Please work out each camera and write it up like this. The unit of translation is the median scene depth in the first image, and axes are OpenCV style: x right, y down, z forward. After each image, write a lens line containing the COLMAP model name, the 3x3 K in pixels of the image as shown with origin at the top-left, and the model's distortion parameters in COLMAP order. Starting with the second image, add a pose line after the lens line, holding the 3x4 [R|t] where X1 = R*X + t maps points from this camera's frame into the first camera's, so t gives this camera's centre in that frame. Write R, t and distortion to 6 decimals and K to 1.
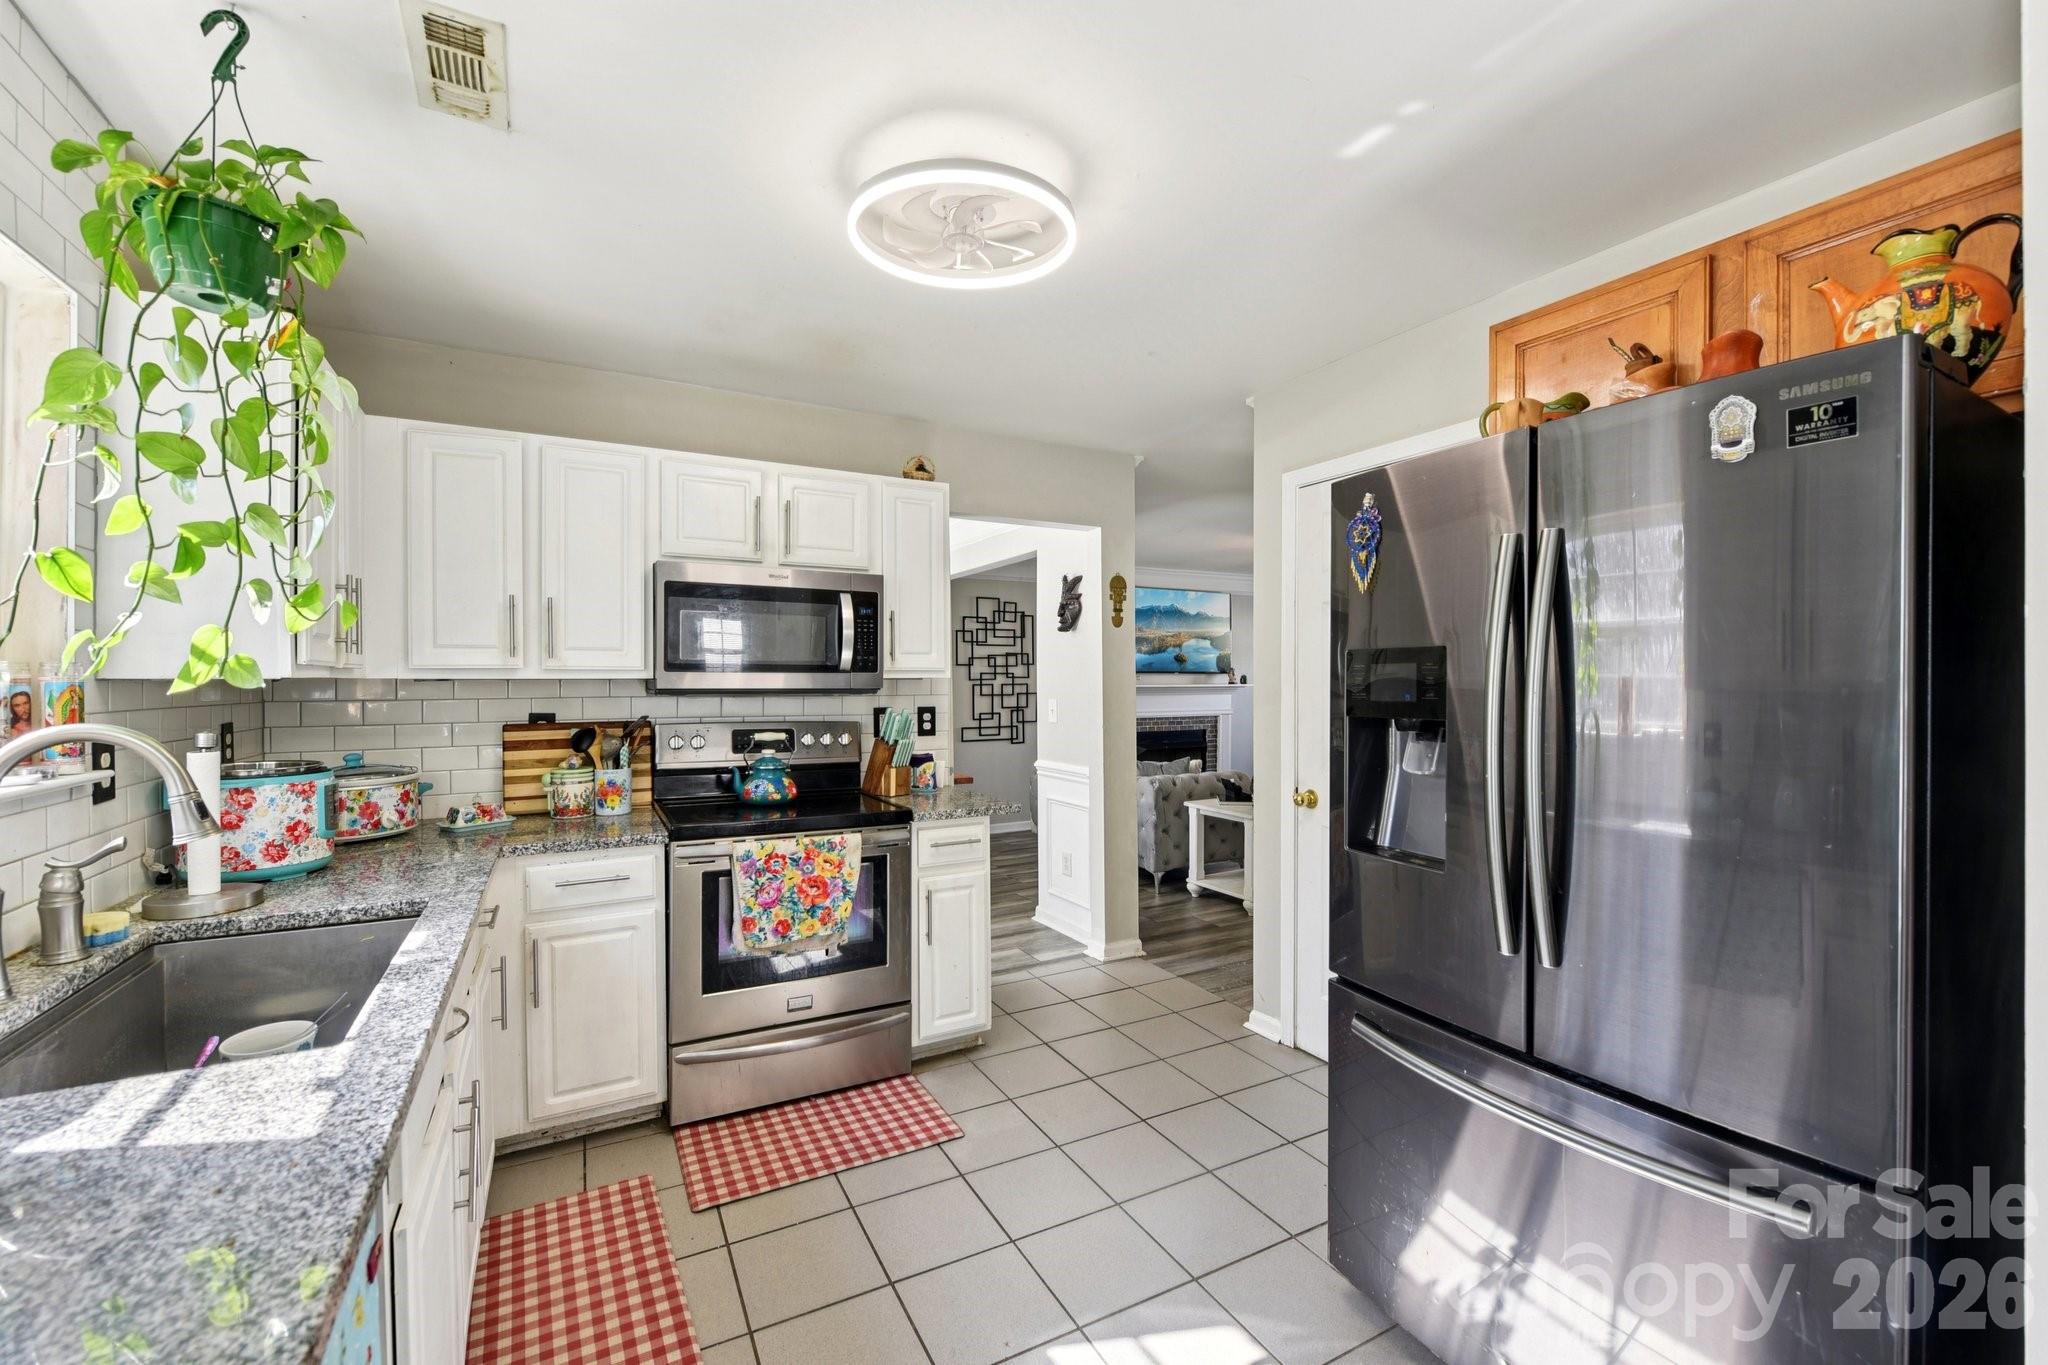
lens RADIAL K [[822.5, 0, 1021.9], [0, 822.5, 679.6], [0, 0, 1]] dist [-0.016000, -0.000788]
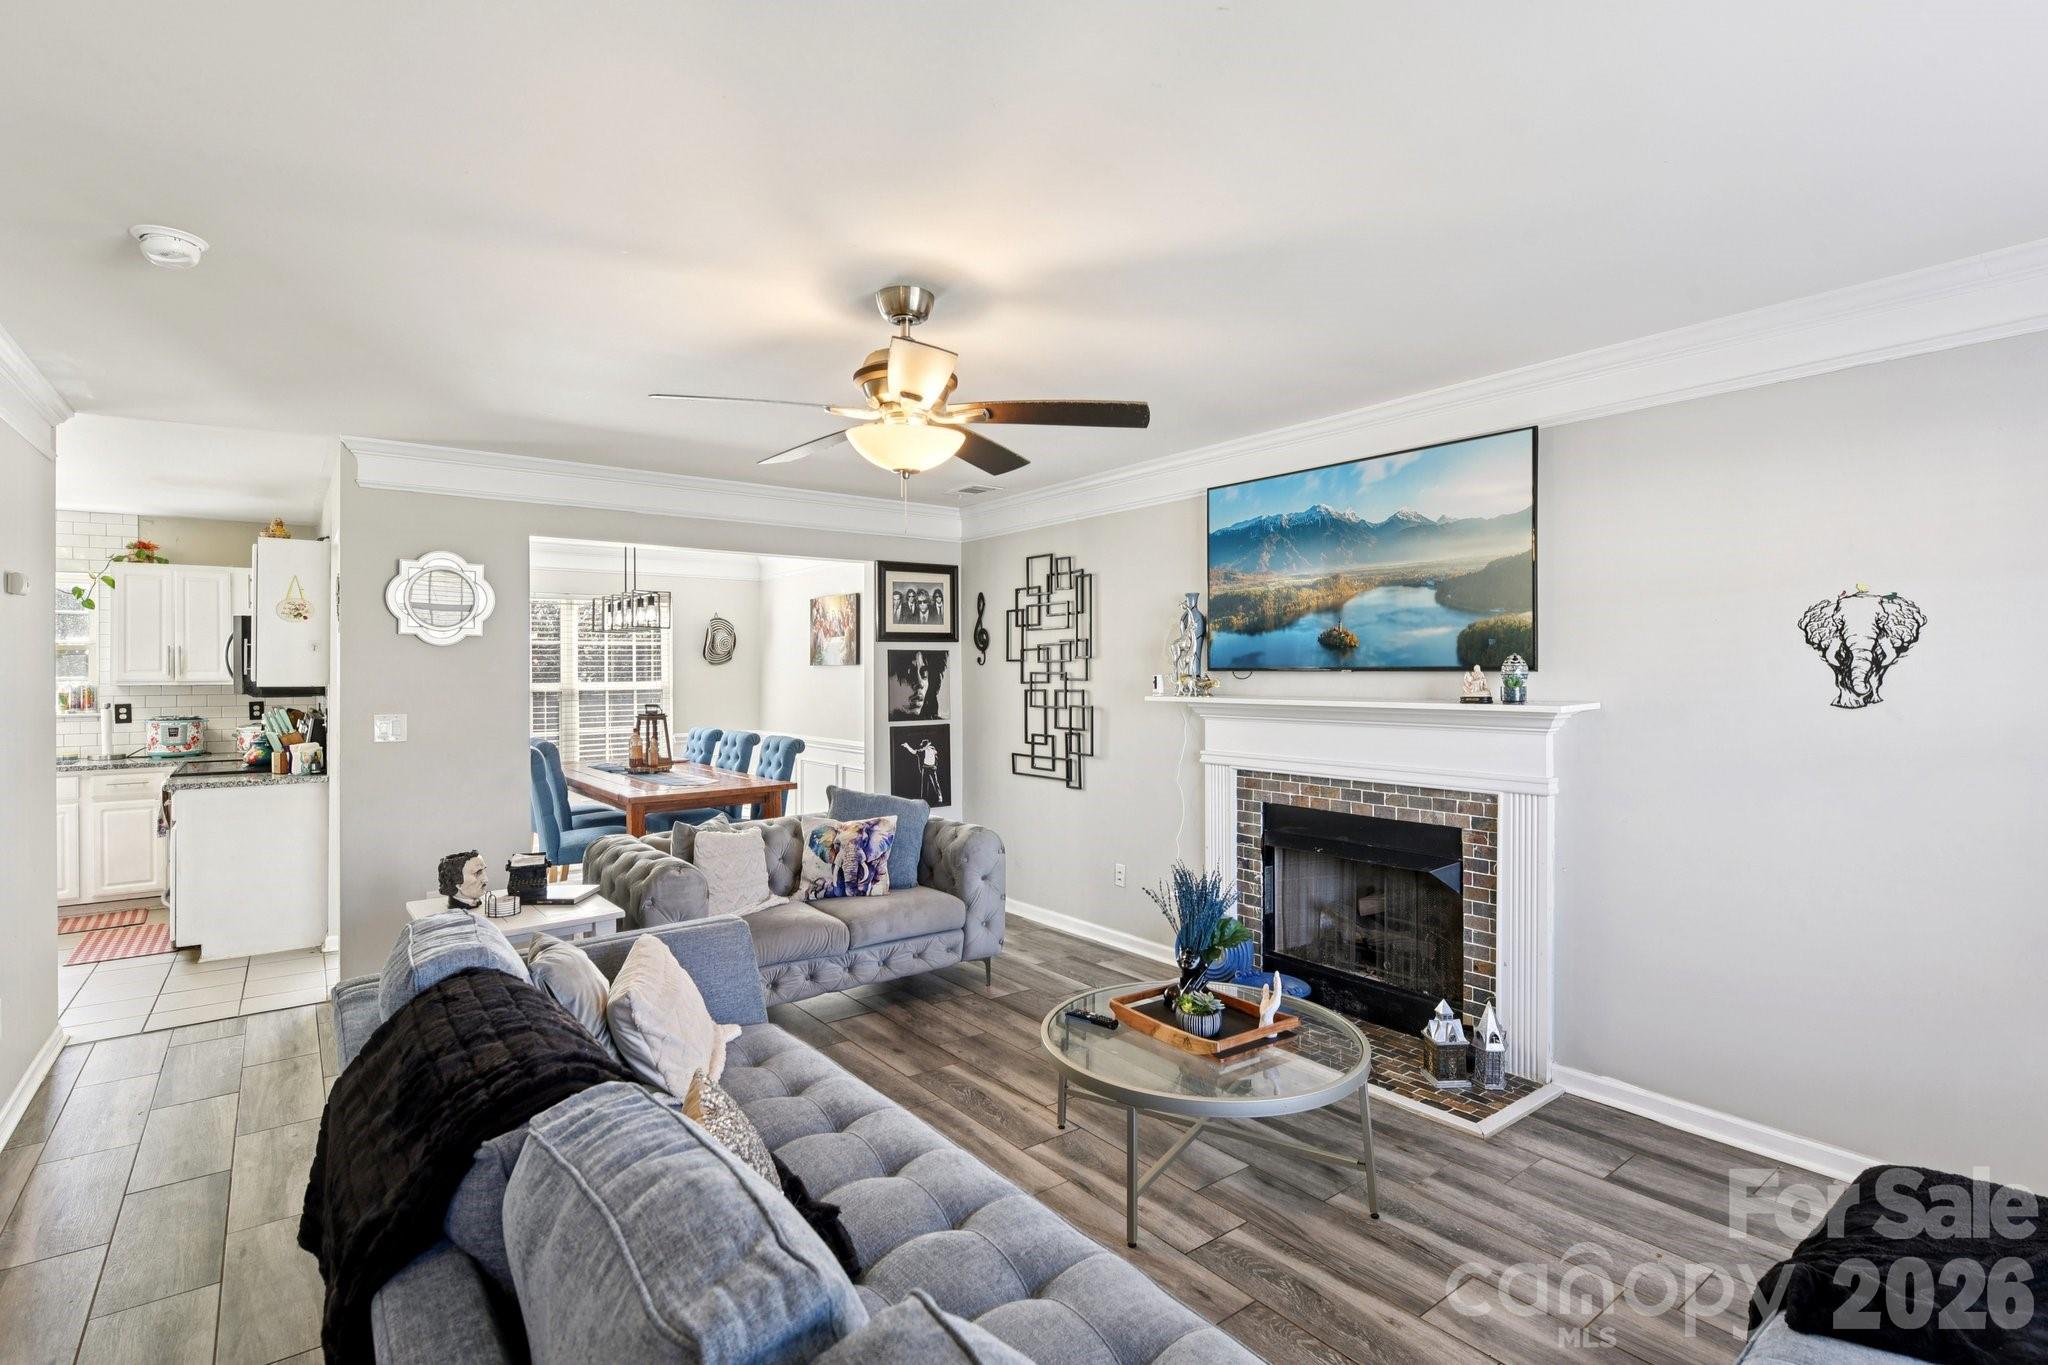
lens RADIAL K [[990.1, 0, 1016.5], [0, 990.1, 676.3], [0, 0, 1]] dist [-0.012121, -0.000093]
pose [[0.158581, 0.014983, -0.987232, 2.023737], [0.005631, 0.999855, 0.016079, -0.049866], [0.987330, -0.008109, 0.158473, 2.389258]]
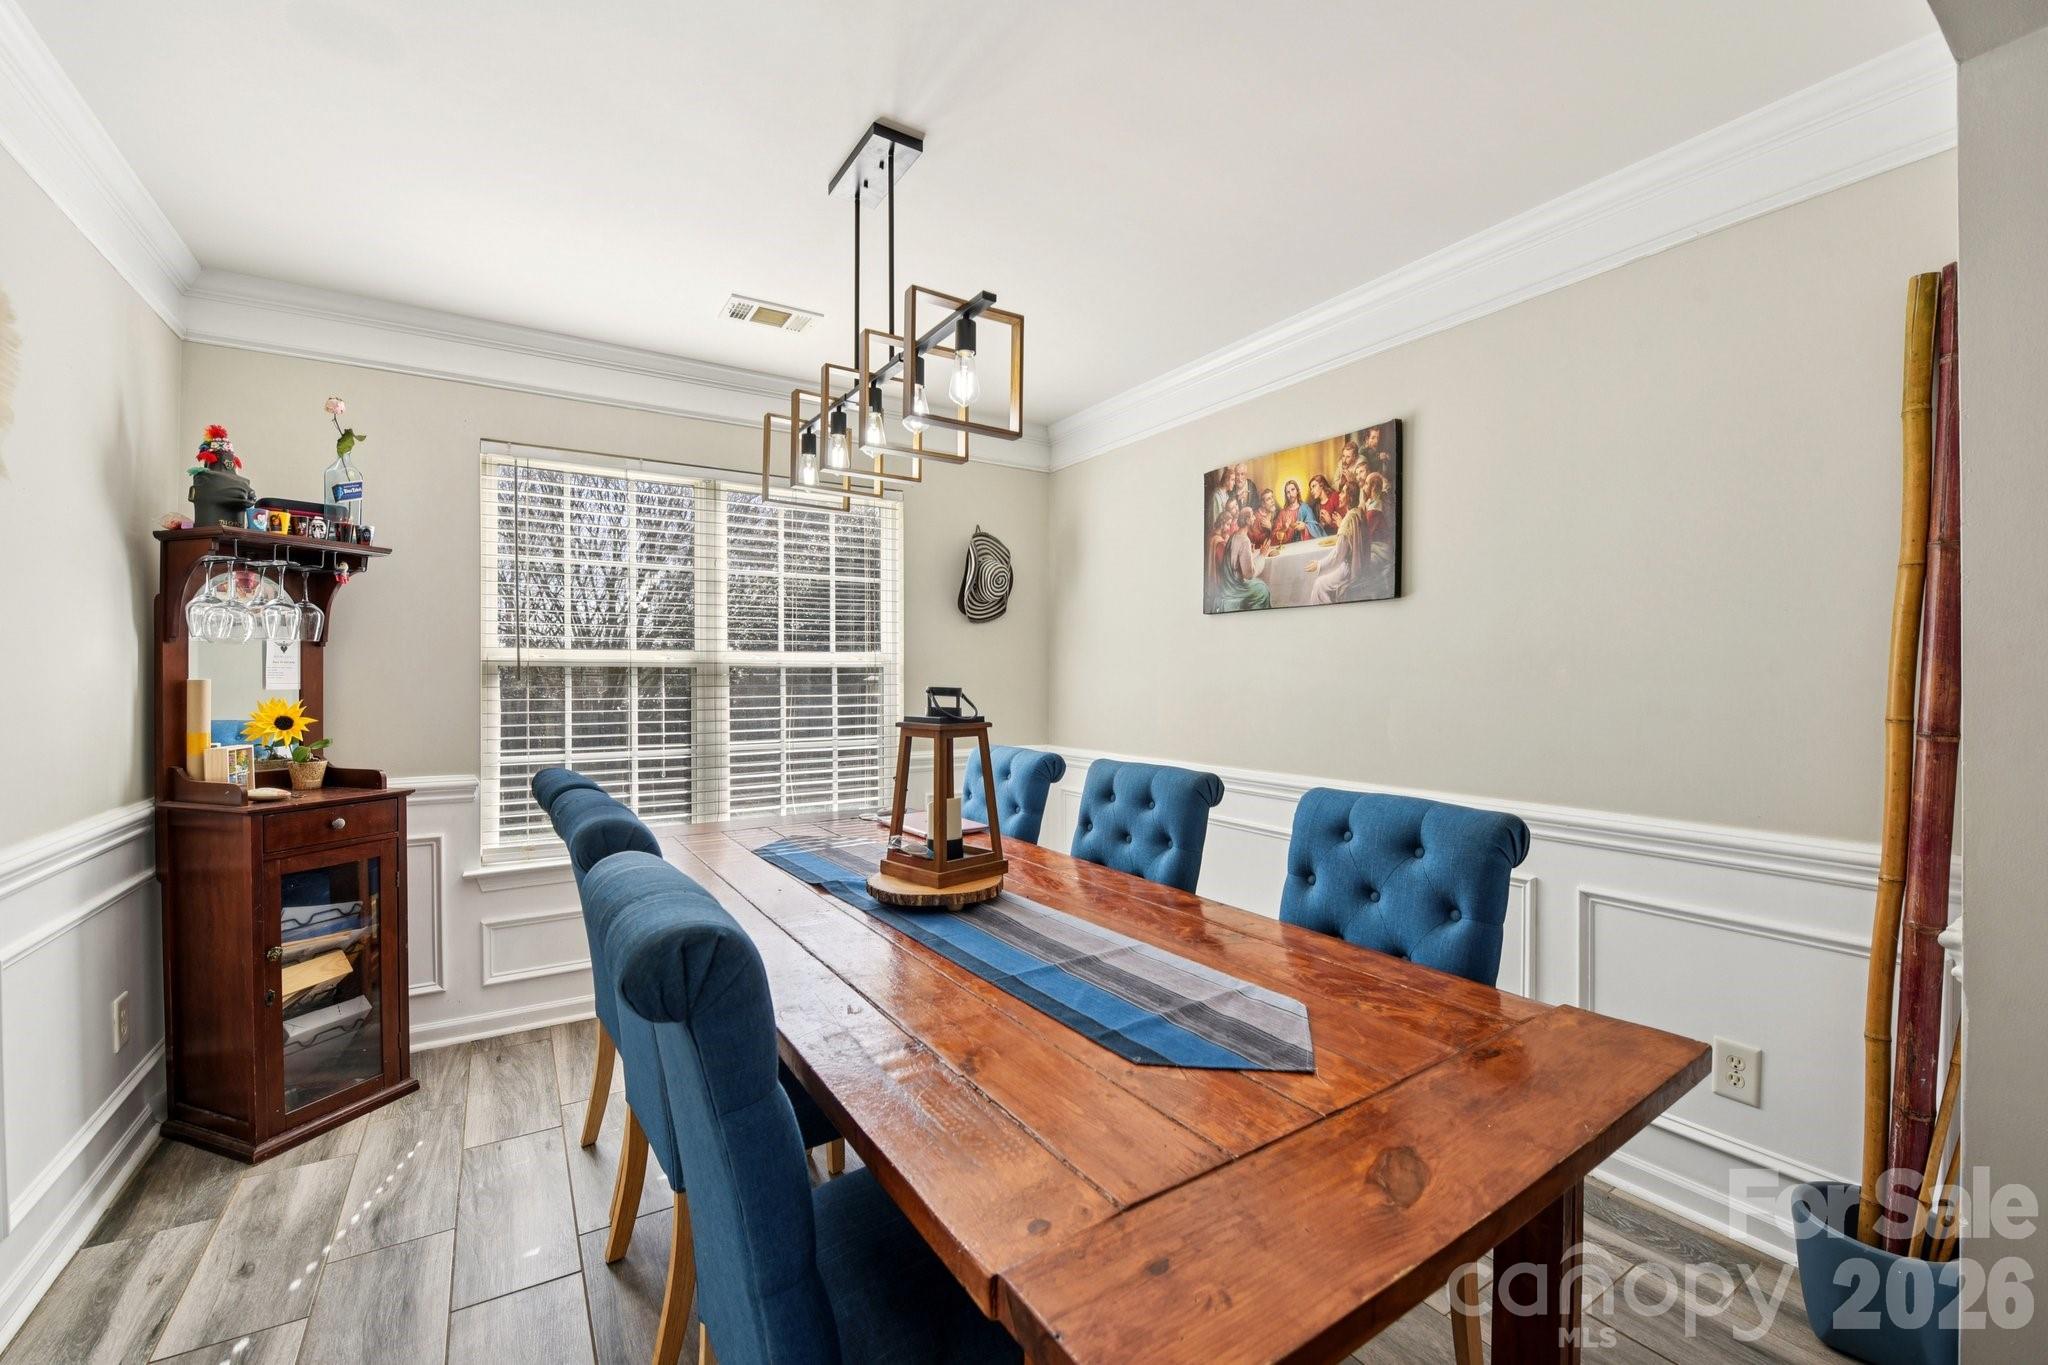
lens RADIAL K [[822.5, 0, 1025.0], [0, 822.5, 685.8], [0, 0, 1]] dist [-0.016000, -0.000788]
pose [[0.081366, 0.022328, -0.996434, 0.097993], [0.001727, 0.999744, 0.022543, 0.039199], [0.996683, -0.003556, 0.081307, 1.888925]]
